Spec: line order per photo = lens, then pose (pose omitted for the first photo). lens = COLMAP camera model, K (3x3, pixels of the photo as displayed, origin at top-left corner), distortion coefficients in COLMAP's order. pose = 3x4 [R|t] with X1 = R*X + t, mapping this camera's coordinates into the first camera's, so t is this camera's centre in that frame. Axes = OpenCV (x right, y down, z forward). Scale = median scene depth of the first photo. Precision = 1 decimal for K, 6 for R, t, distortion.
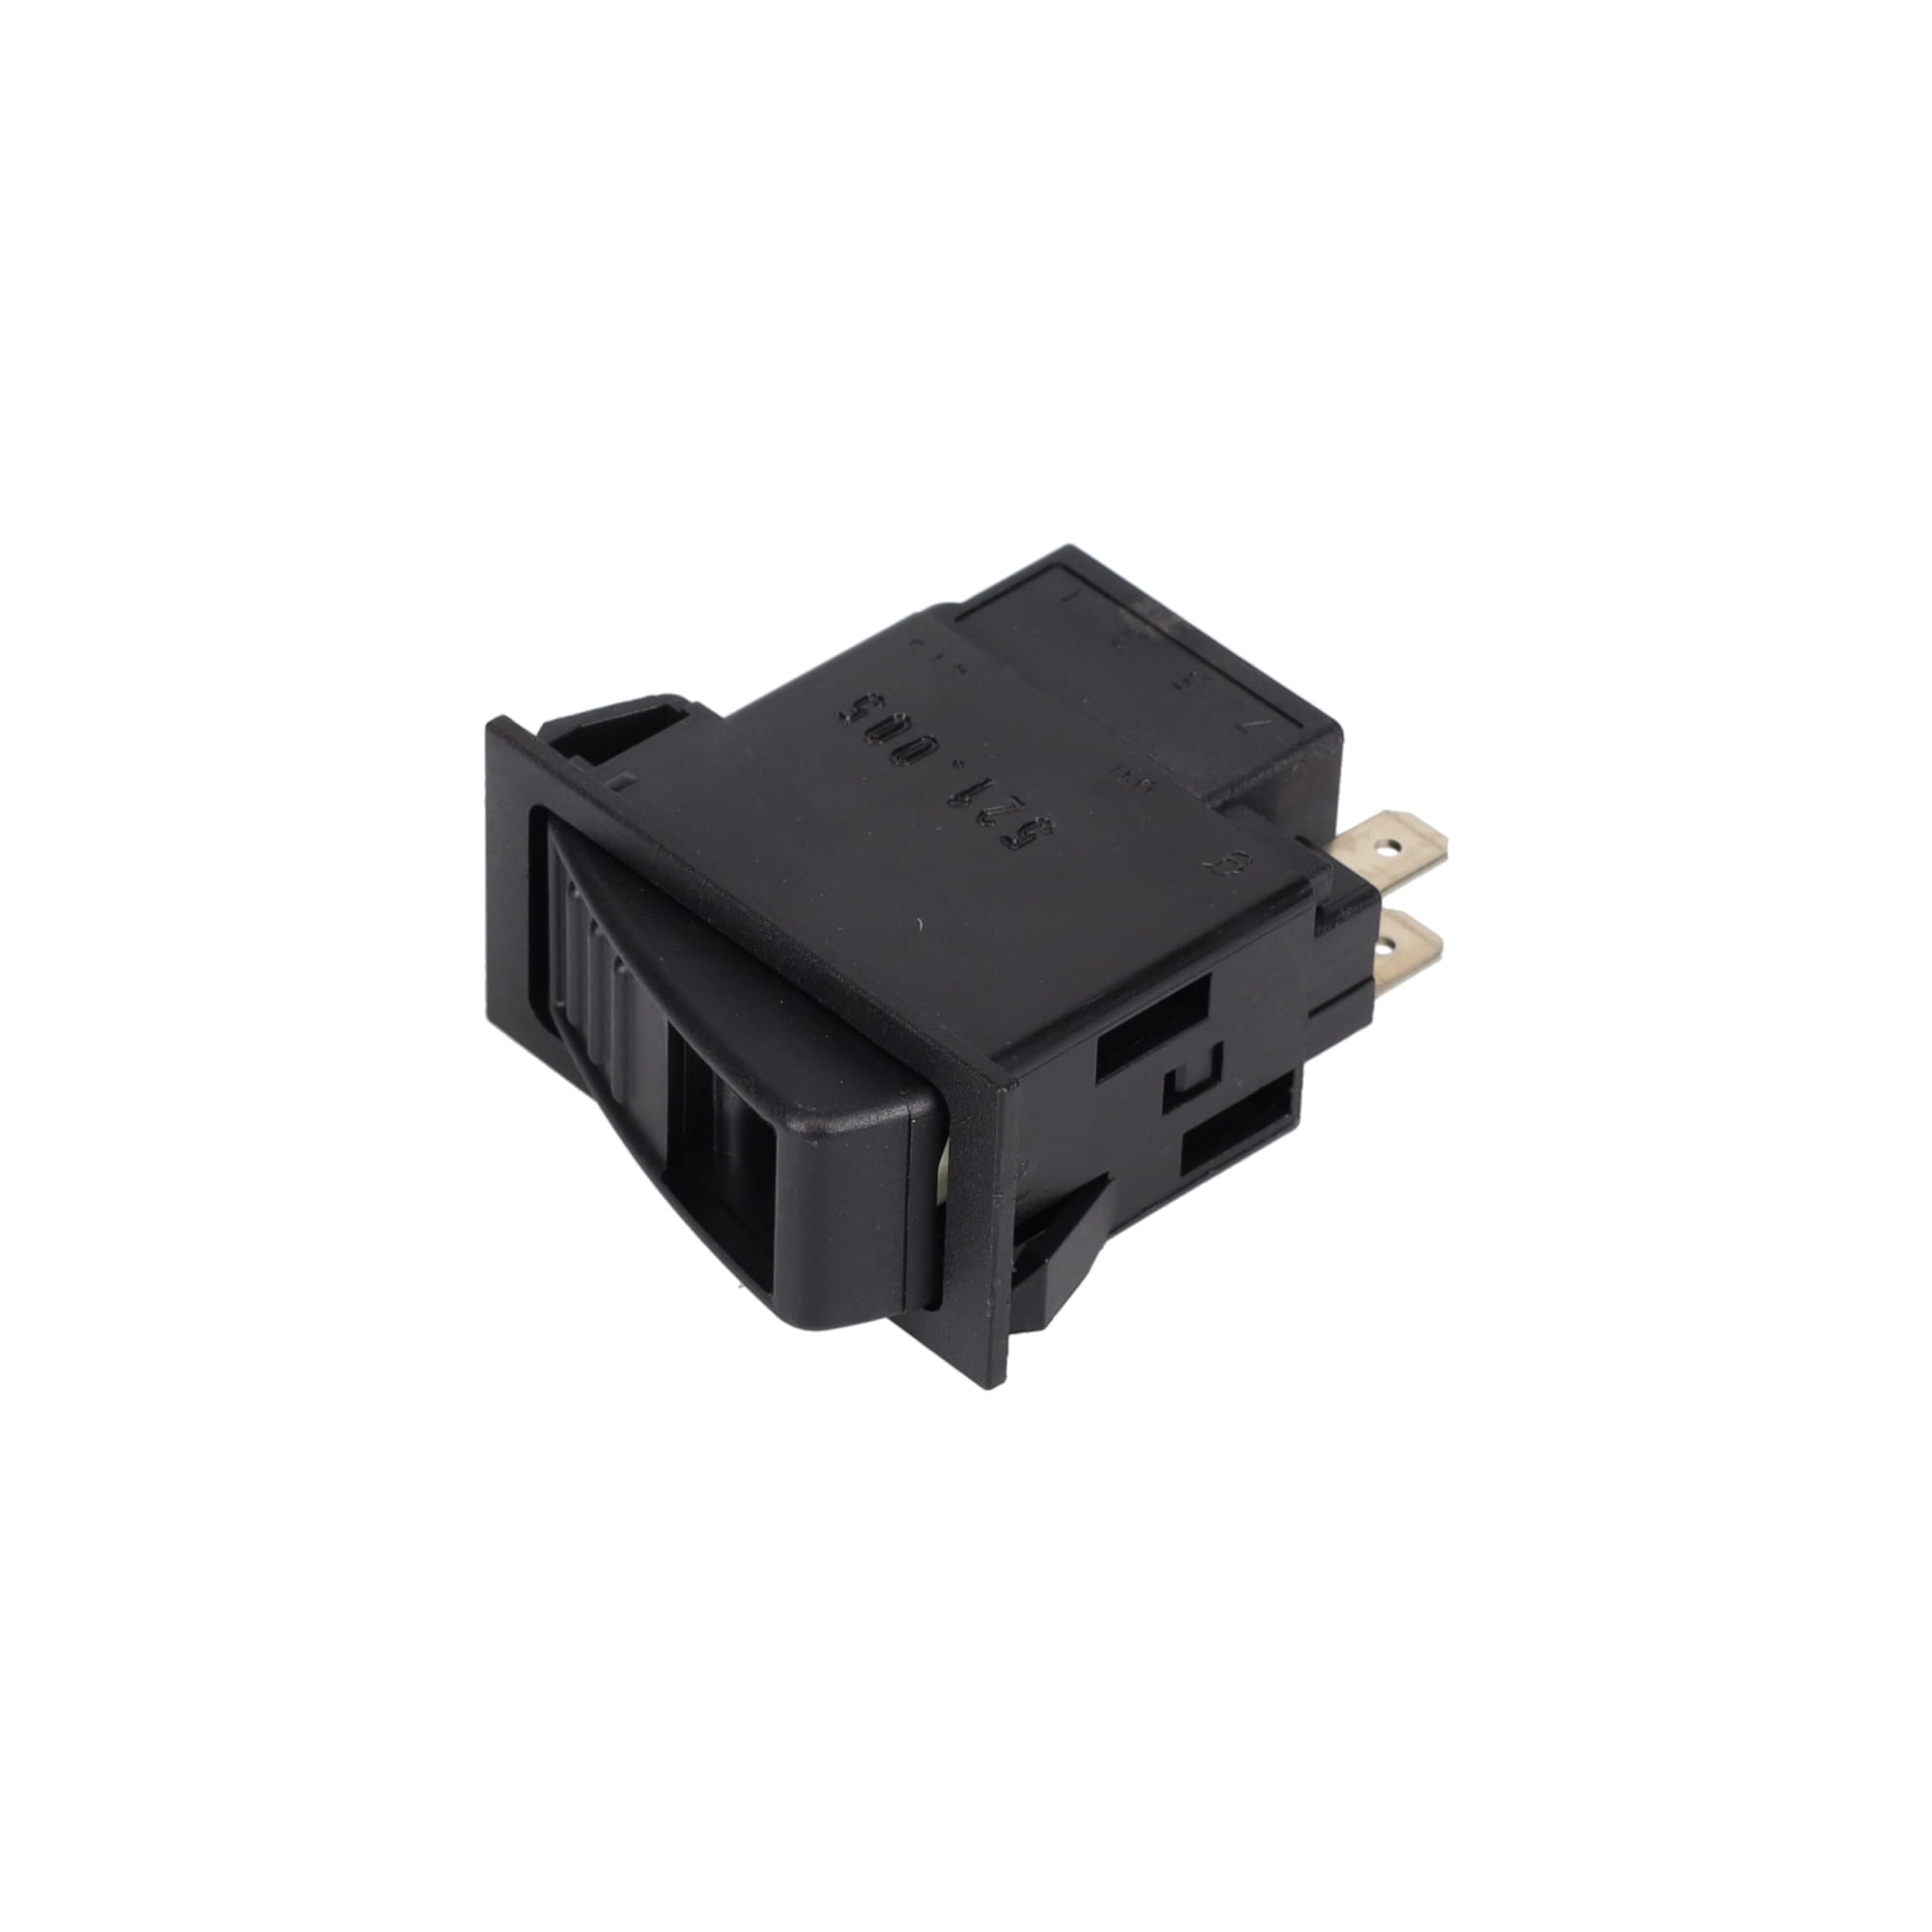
lens RADIAL K [[9911.6, 0, 966.0], [0, 9911.6, 966.0], [0, 0, 1]] dist [0.054311, 0.313877]
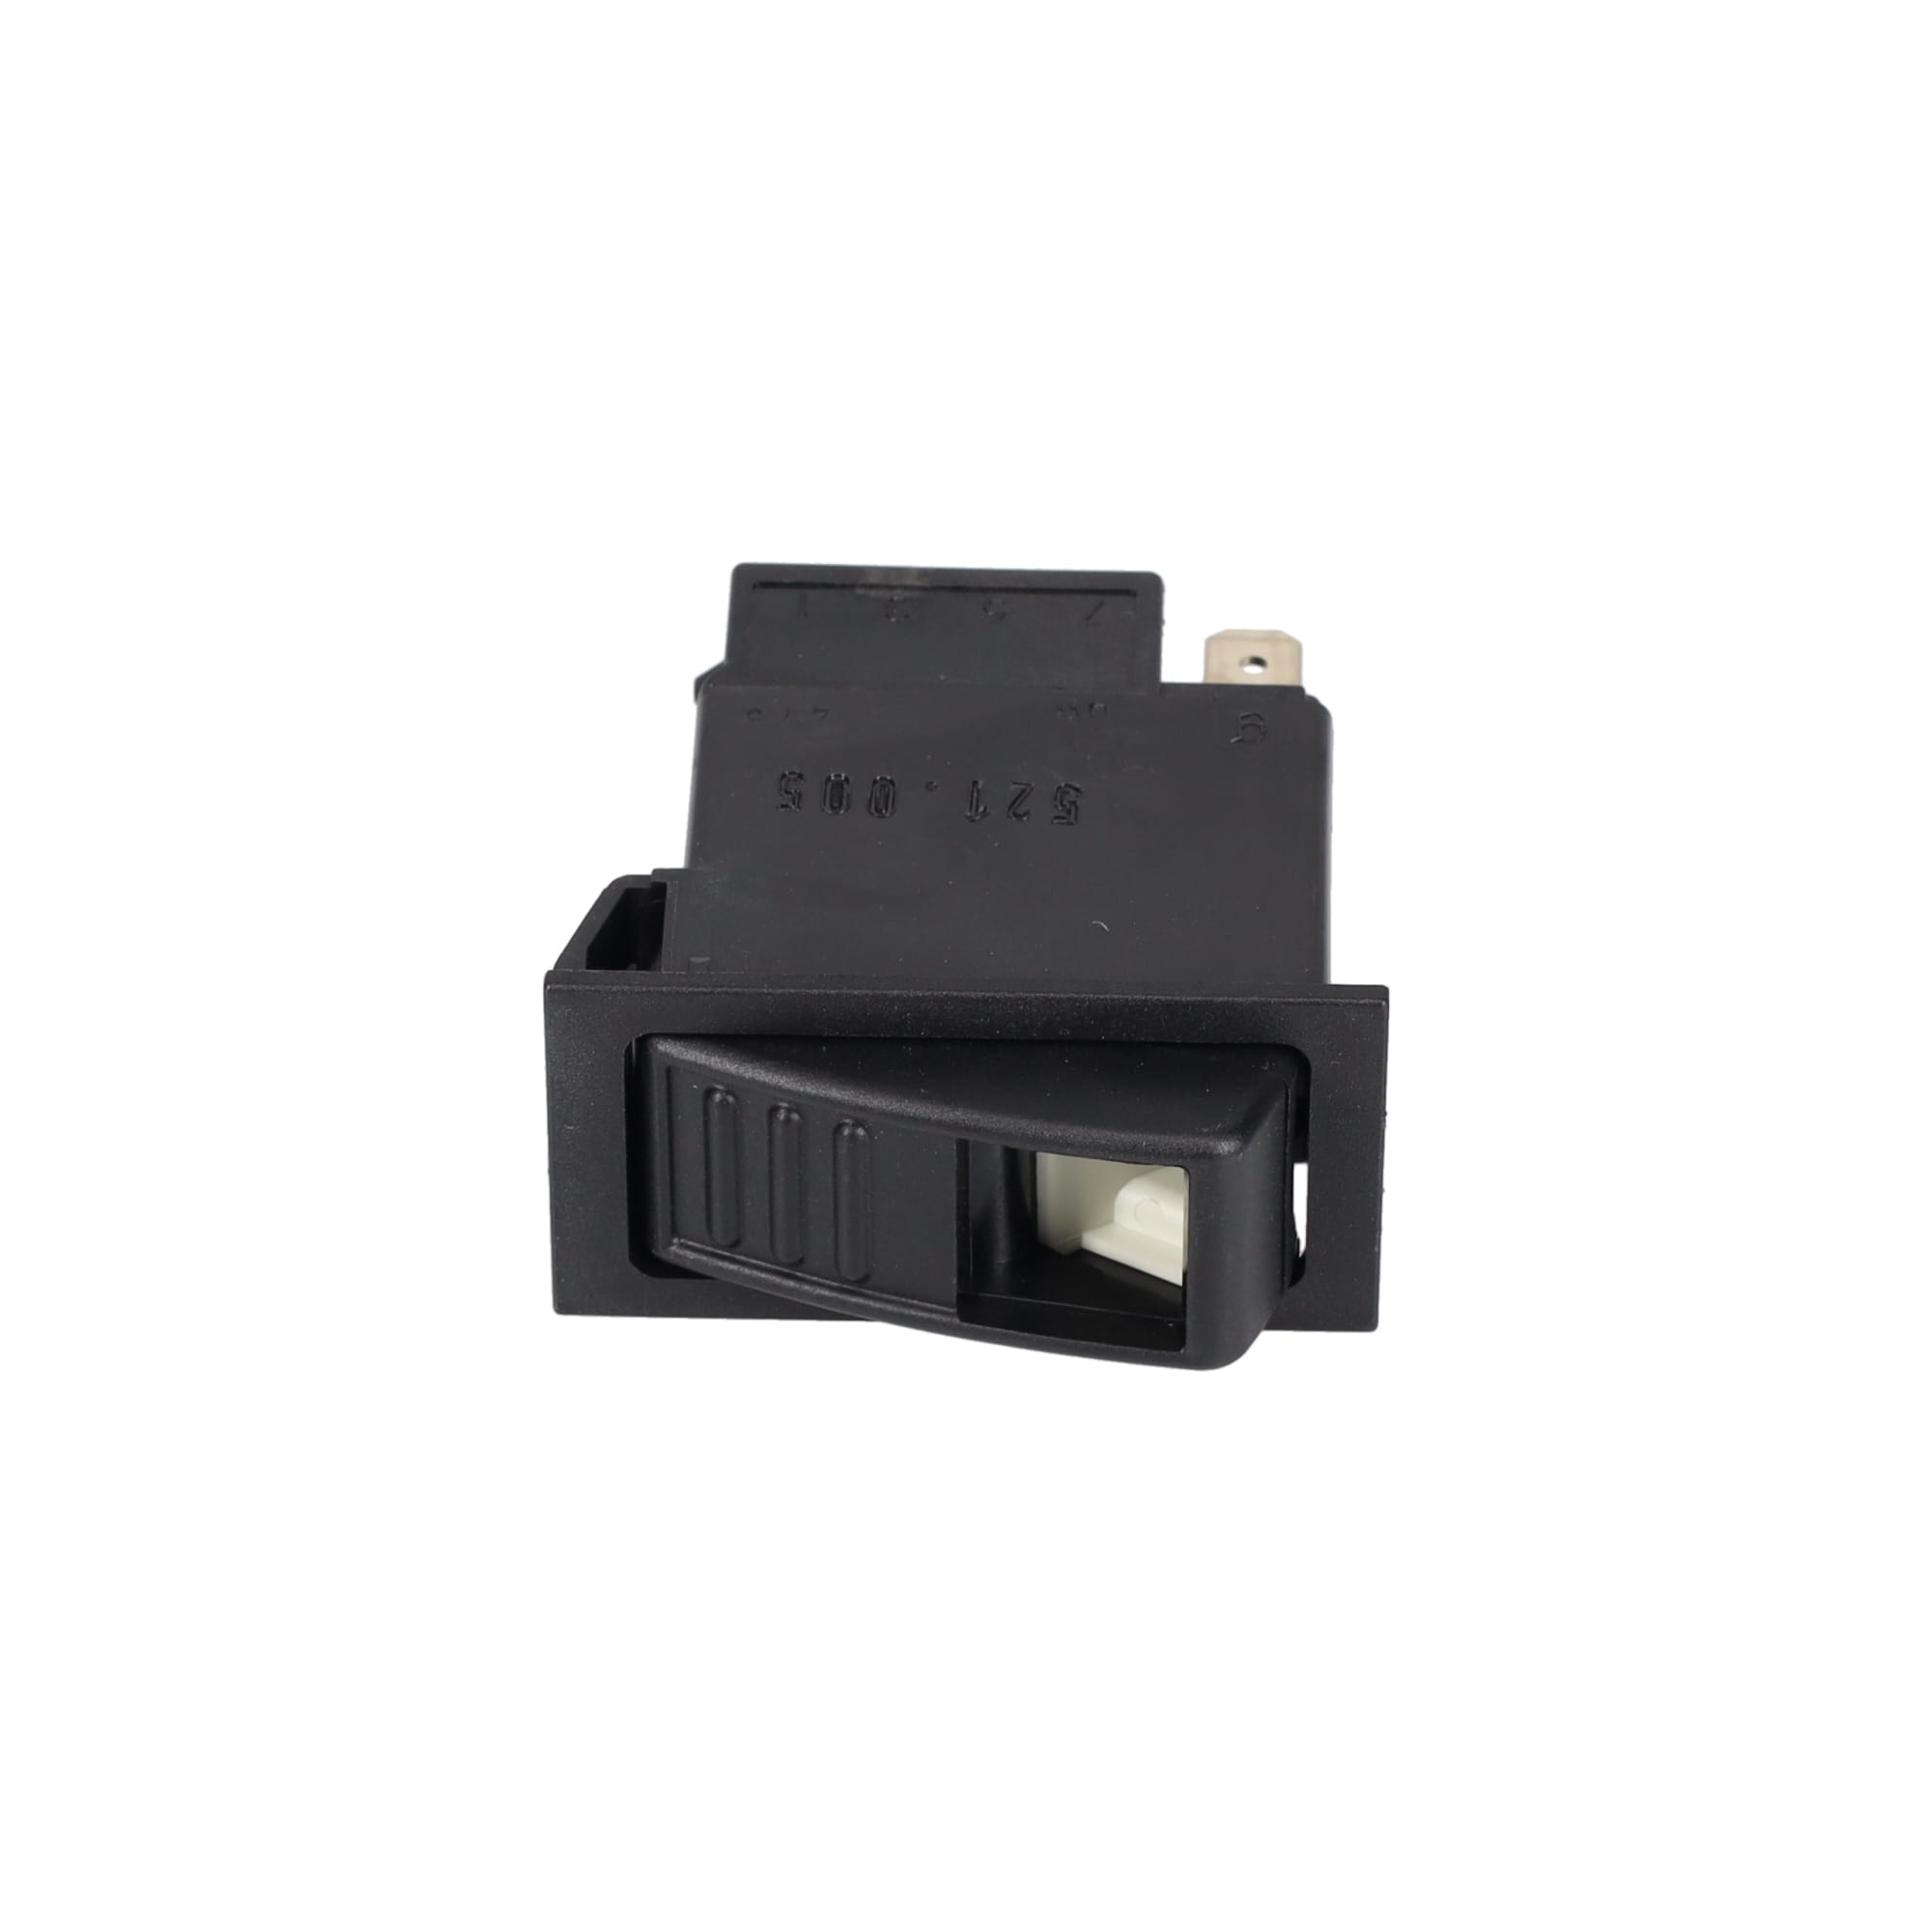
lens RADIAL K [[9911.6, 0, 966.0], [0, 9911.6, 966.0], [0, 0, 1]] dist [0.054311, 0.313877]
pose [[0.698945, -0.463494, 0.544655, -0.501782], [0.465129, 0.873102, 0.146108, -0.137239], [-0.543260, 0.151213, 0.825835, 0.242444]]
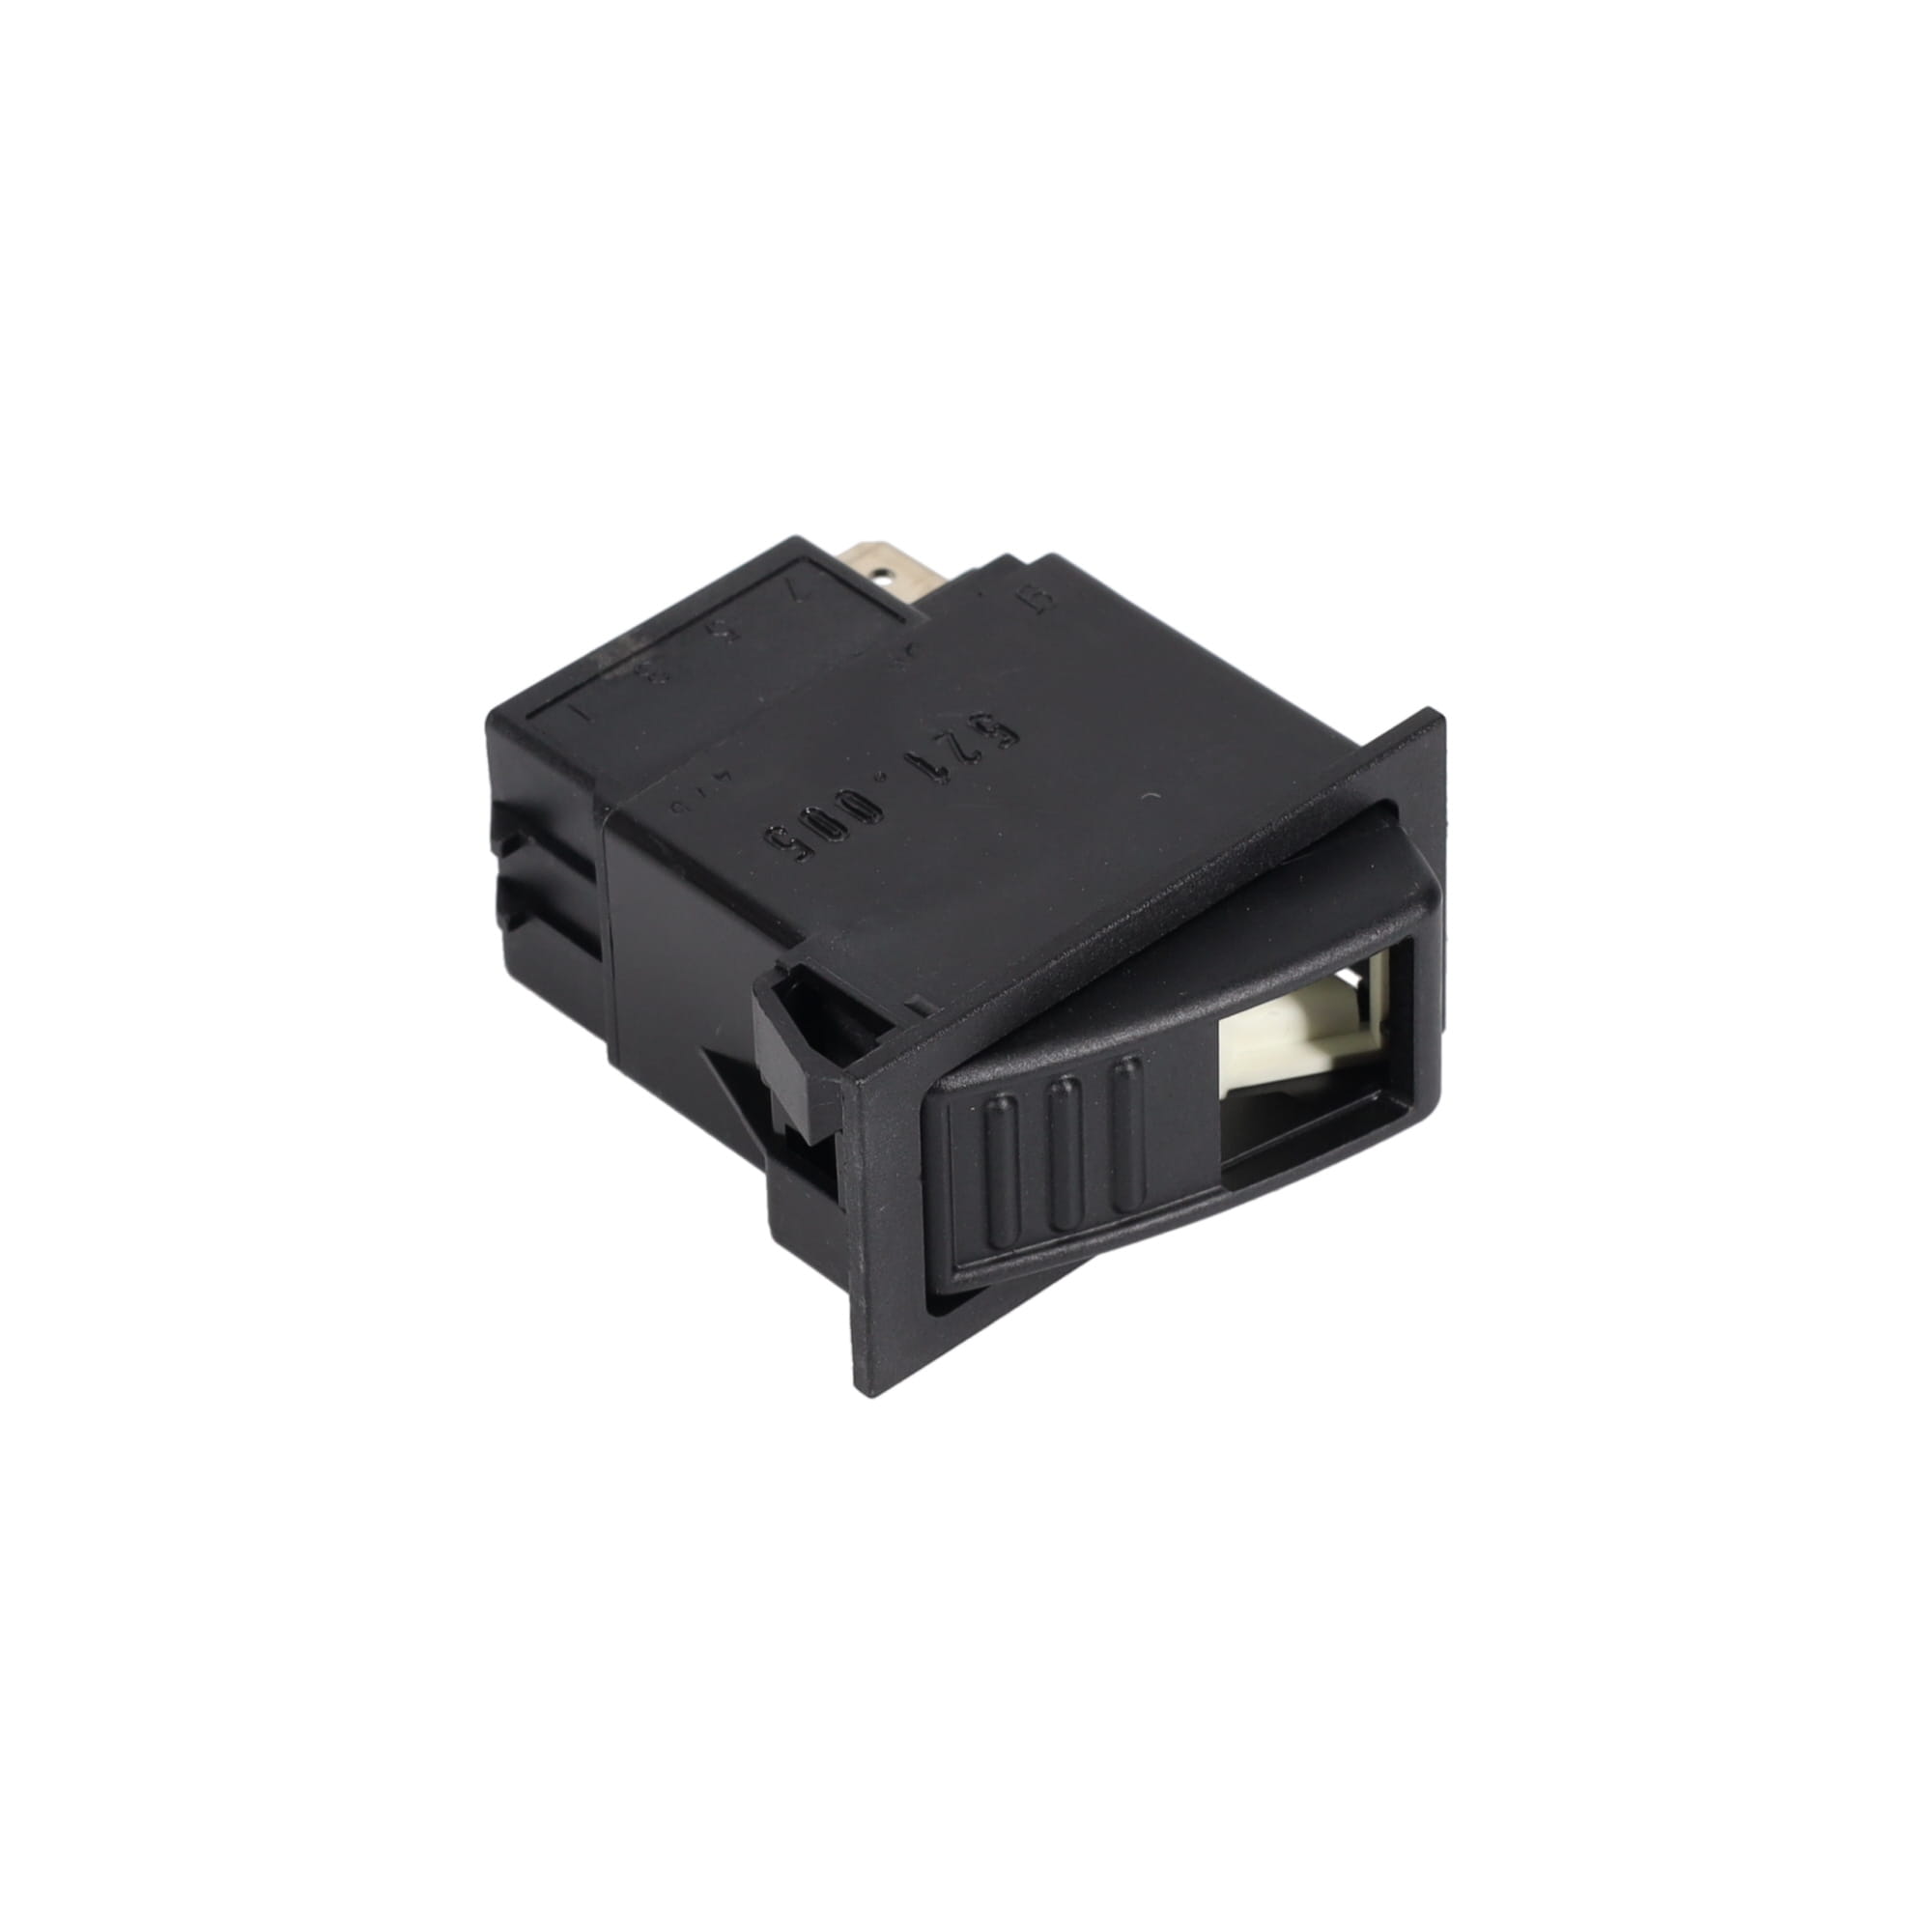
lens RADIAL K [[9911.6, 0, 966.0], [0, 9911.6, 966.0], [0, 0, 1]] dist [0.054311, 0.313877]
pose [[-0.016260, -0.653714, 0.756567, -0.718716], [0.649540, 0.568353, 0.505047, -0.476303], [-0.760154, 0.499633, 0.415372, 0.607924]]
